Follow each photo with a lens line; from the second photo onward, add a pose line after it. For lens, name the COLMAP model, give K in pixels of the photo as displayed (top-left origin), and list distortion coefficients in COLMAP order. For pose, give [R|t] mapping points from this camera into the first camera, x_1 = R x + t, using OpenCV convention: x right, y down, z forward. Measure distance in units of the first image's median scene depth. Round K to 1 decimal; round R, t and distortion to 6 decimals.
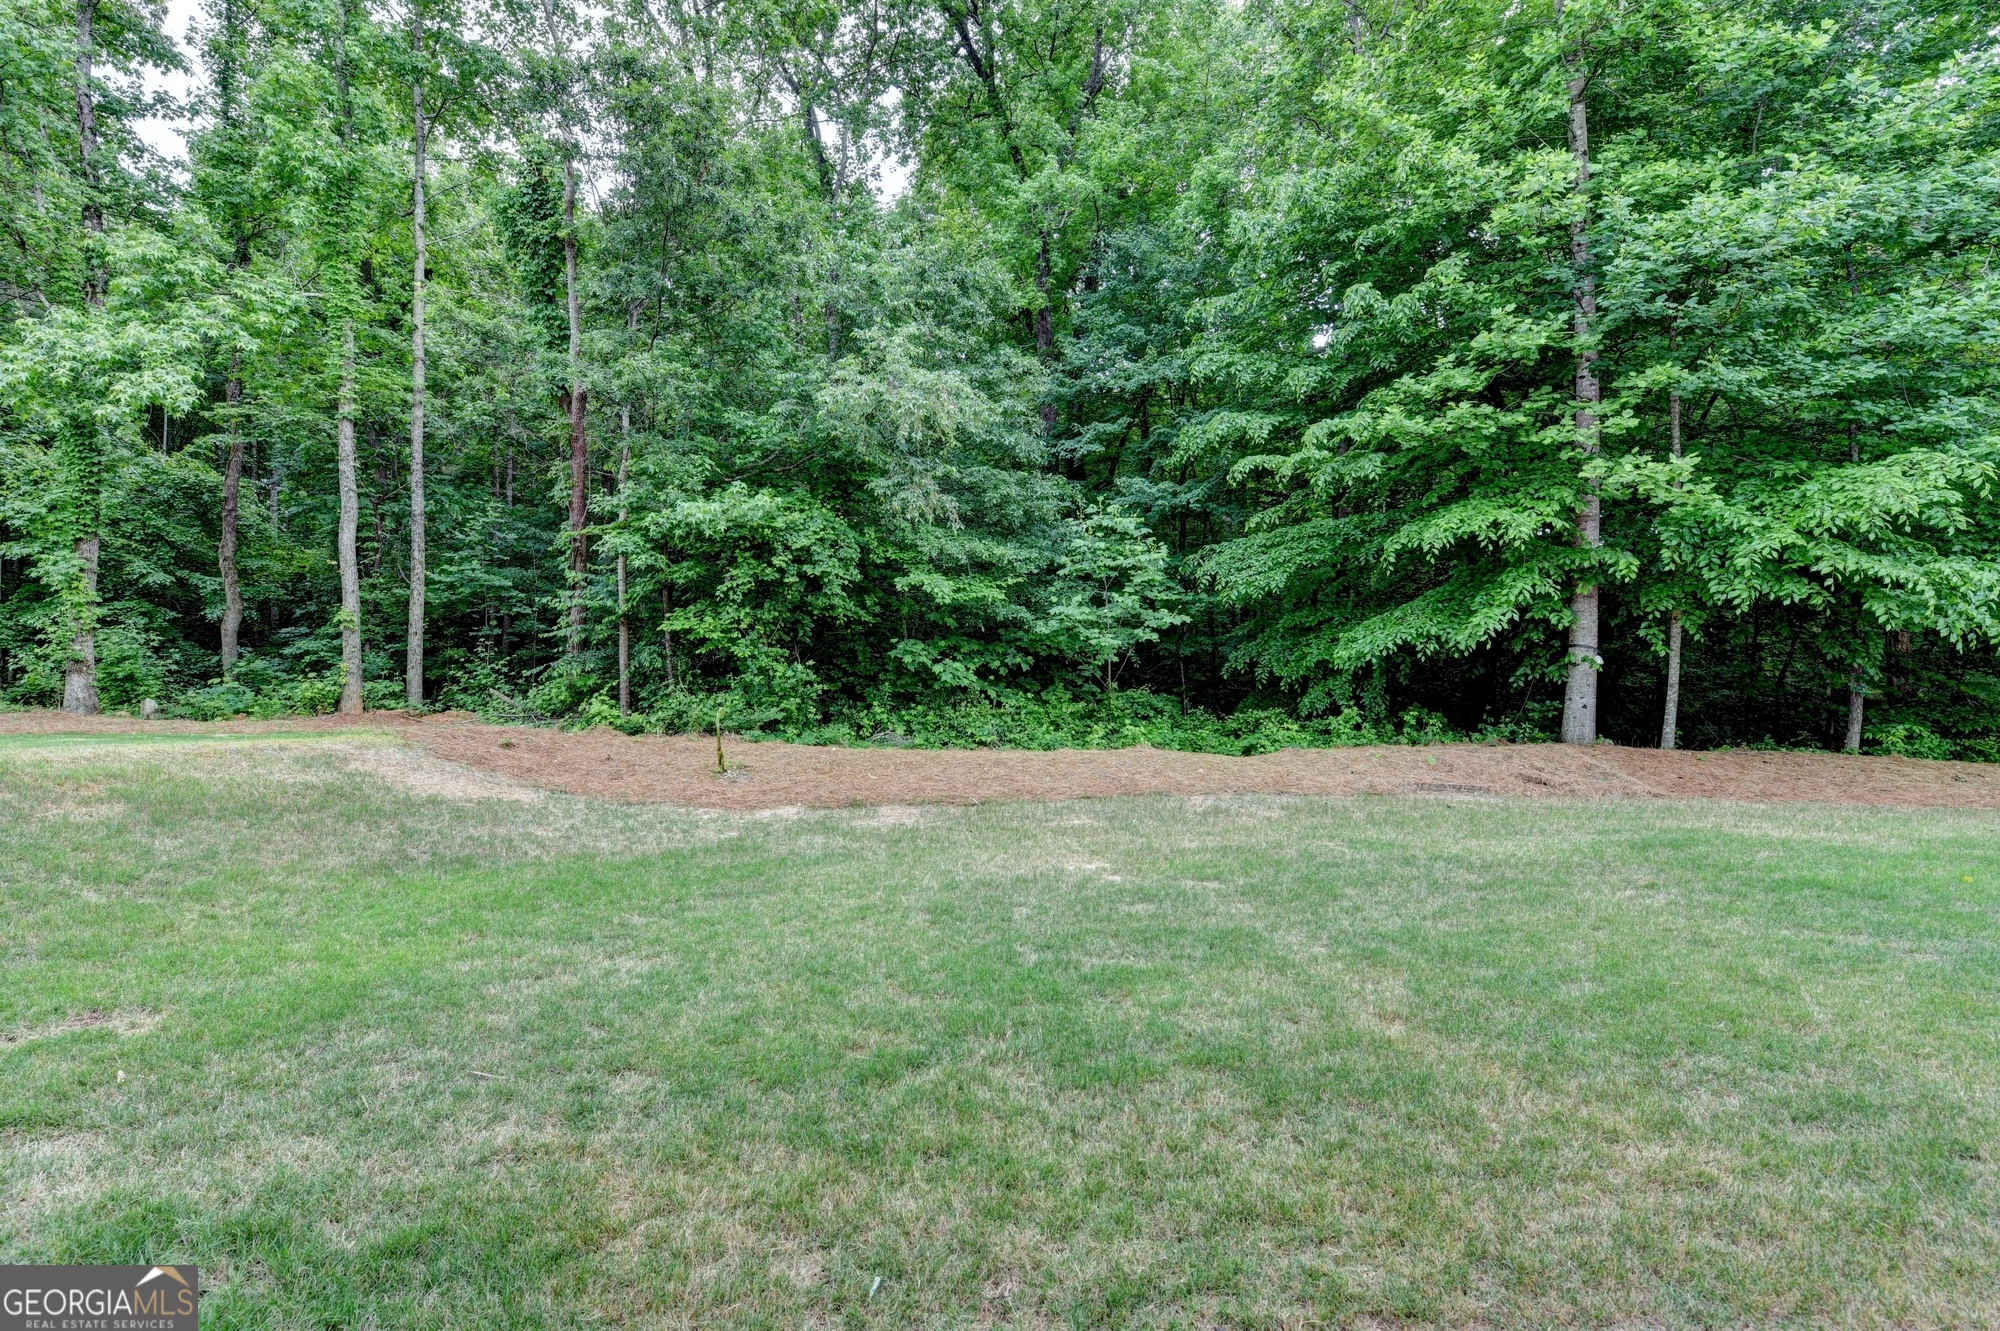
lens RADIAL K [[815.7, 0, 960.7], [0, 815.7, 668.3], [0, 0, 1]] dist [-0.015193, -0.001885]
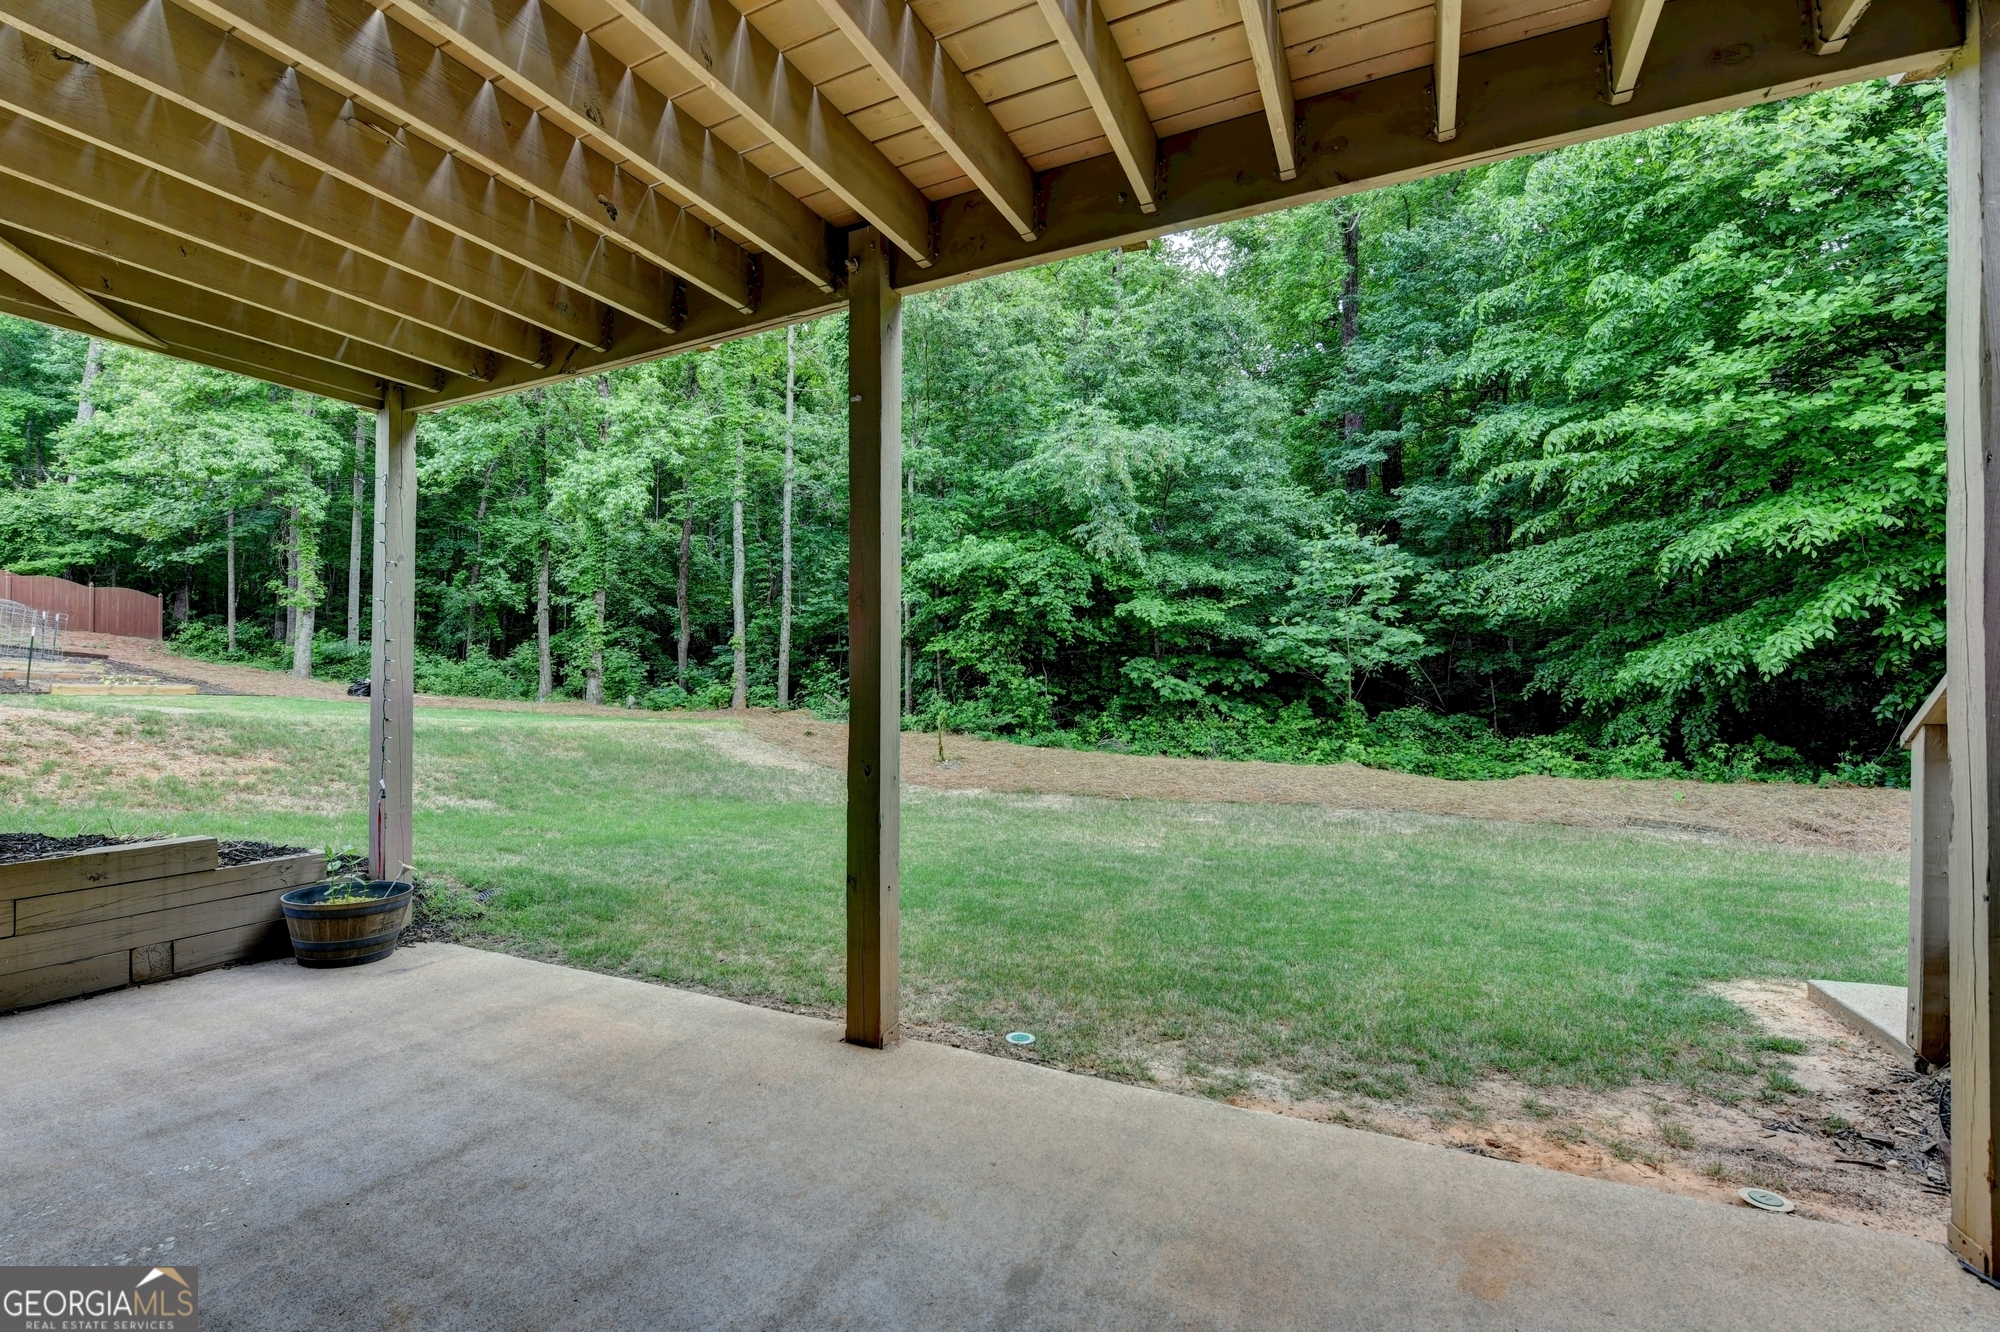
lens RADIAL K [[834.6, 0, 970.2], [0, 834.6, 676.4], [0, 0, 1]] dist [-0.013315, -0.002410]
pose [[0.904230, 0.013430, -0.426835, 0.228730], [-0.014131, 0.999899, 0.001526, -0.008351], [0.426812, 0.004652, 0.904328, -0.141489]]
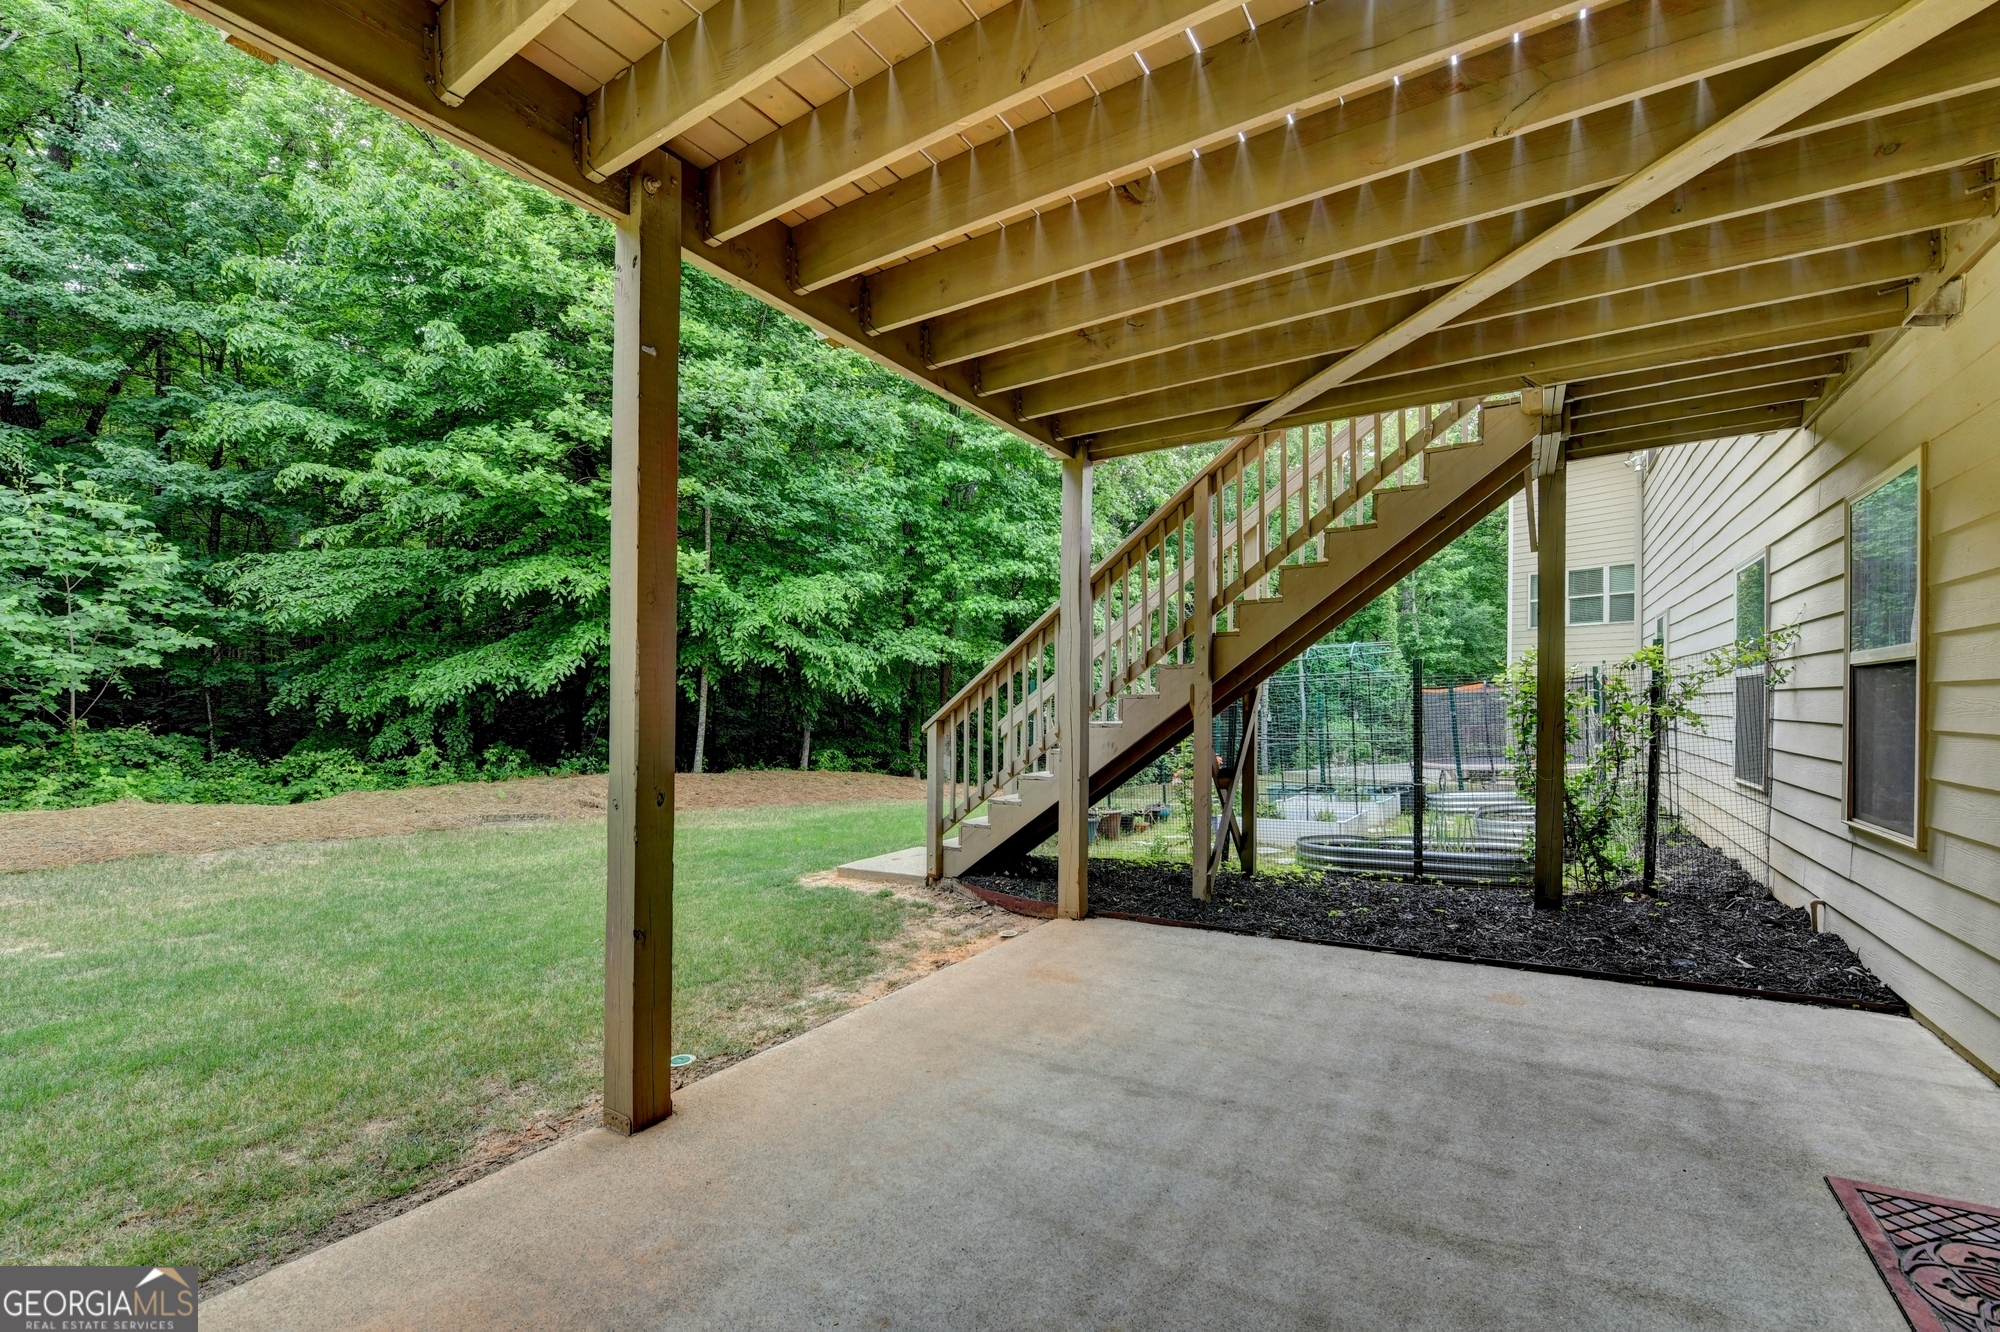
lens RADIAL K [[834.6, 0, 999.5], [0, 834.6, 713.3], [0, 0, 1]] dist [-0.013315, -0.002410]
pose [[0.524464, 0.011059, 0.851361, -0.007445], [-0.018601, 0.999826, -0.001528, -0.002851], [-0.851230, -0.015035, 0.524578, -0.115752]]
